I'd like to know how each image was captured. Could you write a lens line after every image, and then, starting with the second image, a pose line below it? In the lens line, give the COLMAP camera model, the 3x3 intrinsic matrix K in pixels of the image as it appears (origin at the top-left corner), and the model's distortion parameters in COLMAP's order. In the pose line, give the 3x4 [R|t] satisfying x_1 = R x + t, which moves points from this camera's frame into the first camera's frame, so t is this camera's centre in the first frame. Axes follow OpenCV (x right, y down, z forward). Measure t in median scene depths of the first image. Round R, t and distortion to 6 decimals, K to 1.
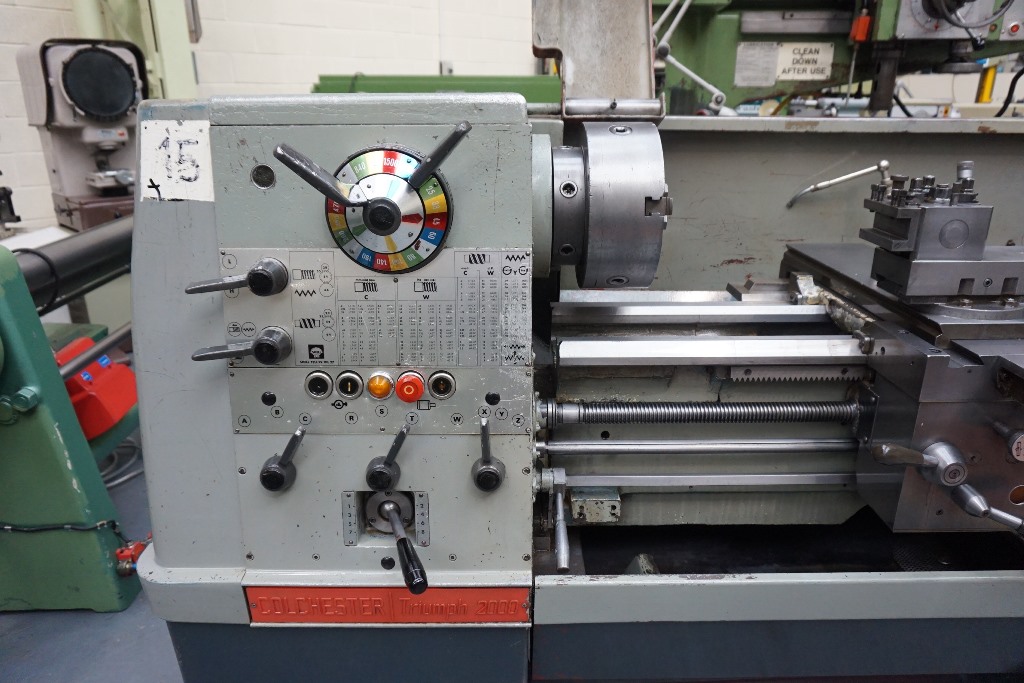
lens RADIAL K [[699.8, 0, 515.5], [0, 699.8, 343.8], [0, 0, 1]] dist [-0.034904, 0.029691]
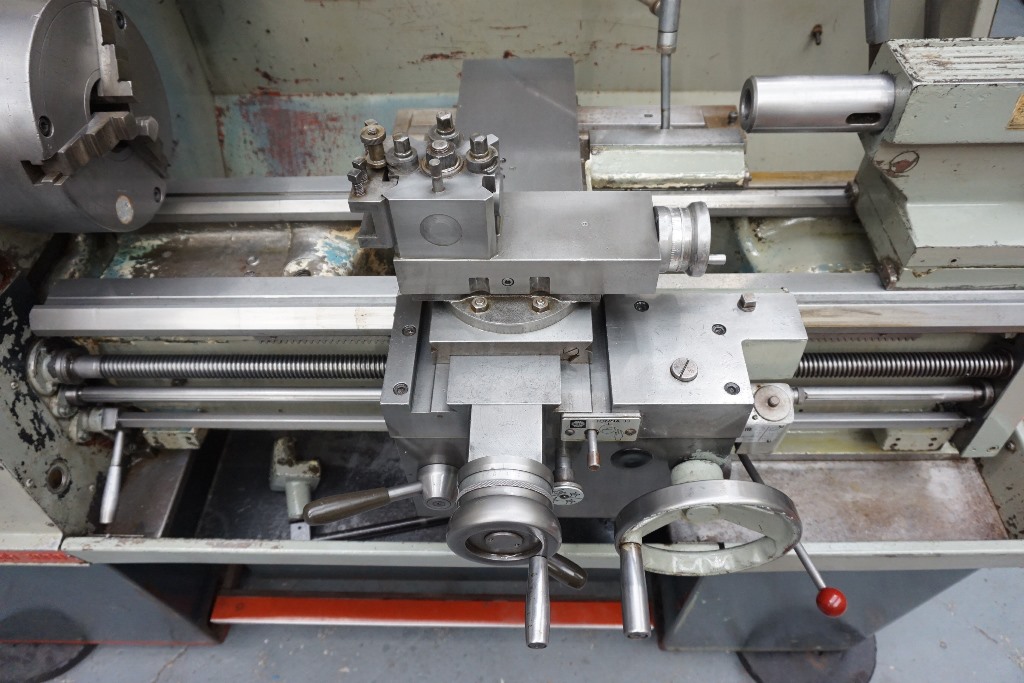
lens RADIAL K [[699.8, 0, 515.5], [0, 699.8, 343.8], [0, 0, 1]] dist [-0.034904, 0.029691]
pose [[0.999126, 0.007685, -0.041093, 0.621689], [0.015202, 0.848885, 0.528359, -0.361956], [0.038943, -0.528522, 0.848026, 0.296179]]
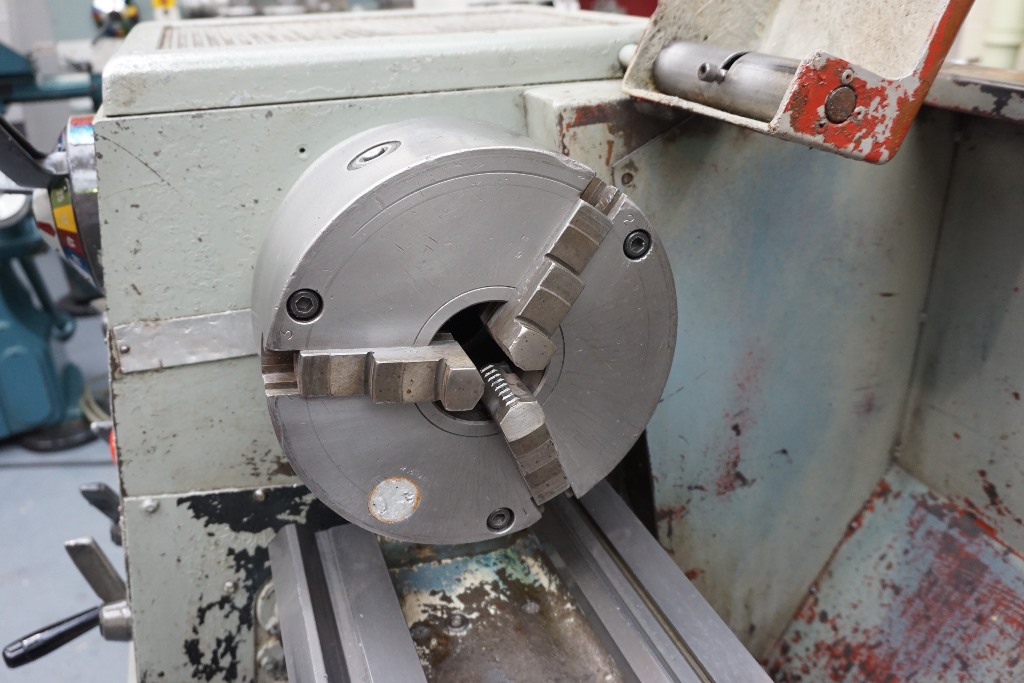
lens RADIAL K [[830.9, 0, 512.0], [0, 830.9, 341.5], [0, 0, 1]] dist [-0.012629, 0.002057]
pose [[0.329179, 0.391398, -0.859330, 0.566809], [-0.288085, 0.908290, 0.303342, -0.343271], [0.899249, 0.147707, 0.411746, 0.818596]]
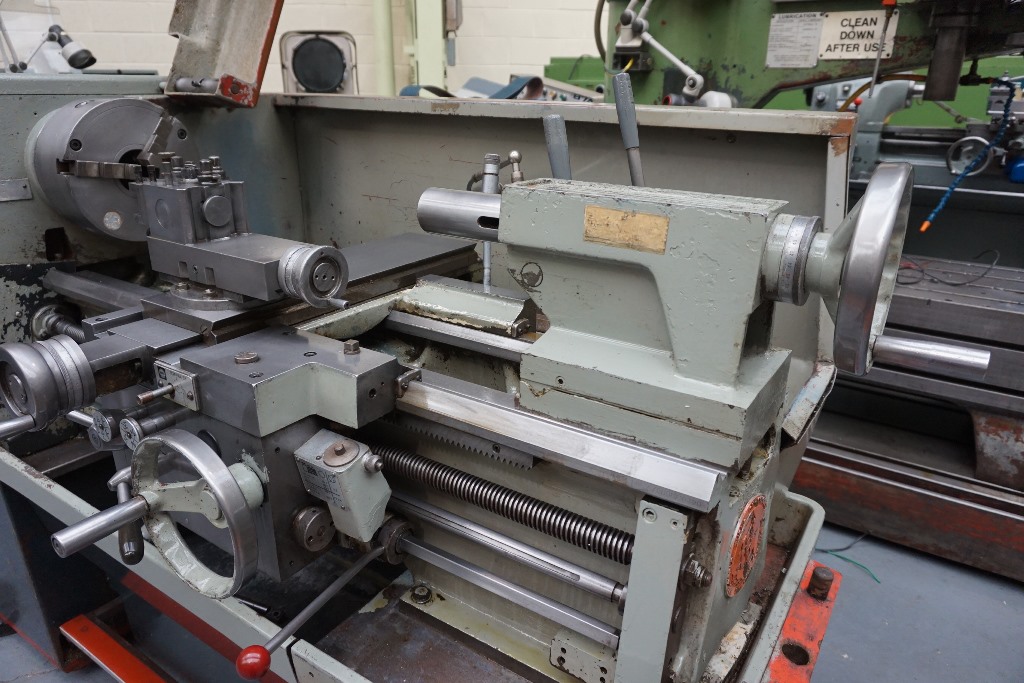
lens RADIAL K [[702.7, 0, 514.8], [0, 702.7, 345.7], [0, 0, 1]] dist [-0.032599, 0.029513]
pose [[0.822217, 0.209964, -0.529031, 1.366669], [-0.198427, 0.976901, 0.079323, -0.127919], [0.533465, 0.039753, 0.844887, 0.360841]]
